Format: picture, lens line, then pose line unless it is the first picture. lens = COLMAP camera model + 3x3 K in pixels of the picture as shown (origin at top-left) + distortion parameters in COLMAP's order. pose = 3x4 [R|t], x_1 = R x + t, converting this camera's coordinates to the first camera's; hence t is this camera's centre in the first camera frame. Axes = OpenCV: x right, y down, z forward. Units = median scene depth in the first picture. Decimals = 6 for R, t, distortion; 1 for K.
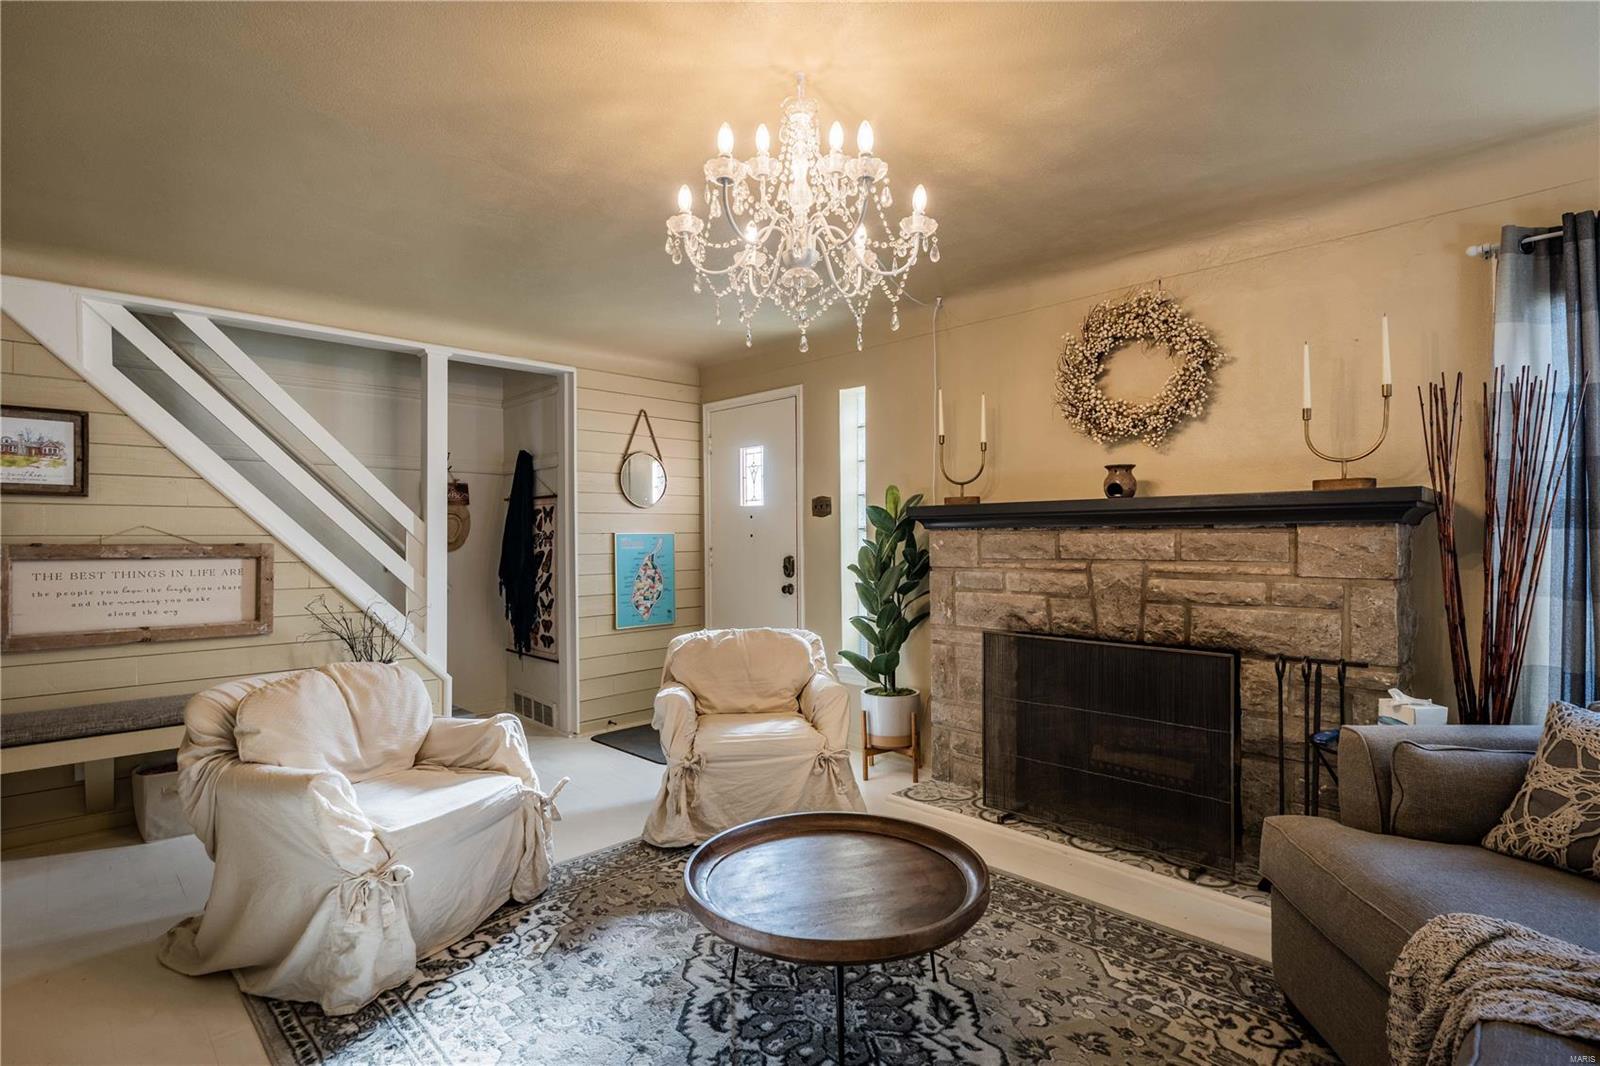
lens RADIAL K [[777.1, 0, 796.1], [0, 777.1, 538.7], [0, 0, 1]] dist [0.002186, -0.000075]
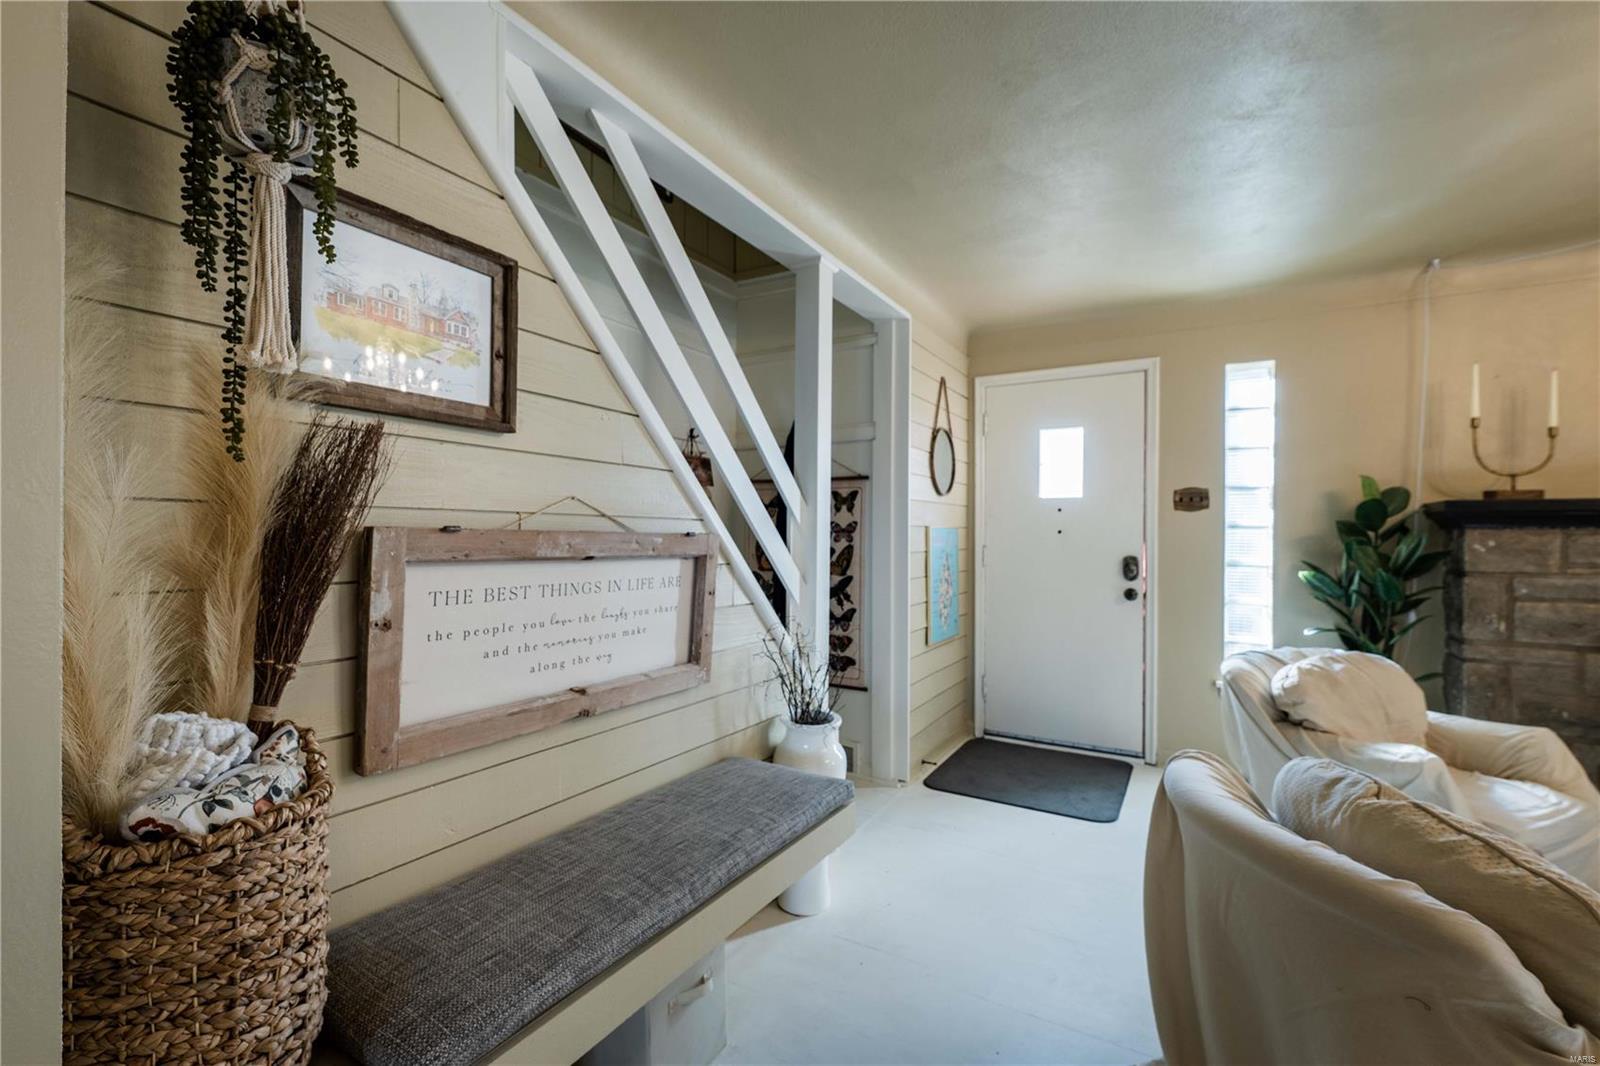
lens RADIAL K [[685.5, 0, 796.5], [0, 685.5, 538.0], [0, 0, 1]] dist [-0.000849, -0.000167]
pose [[0.968447, 0.012677, 0.248898, -0.749617], [-0.013221, 0.999912, 0.000513, 0.008747], [-0.248870, -0.003787, 0.968530, 0.476589]]
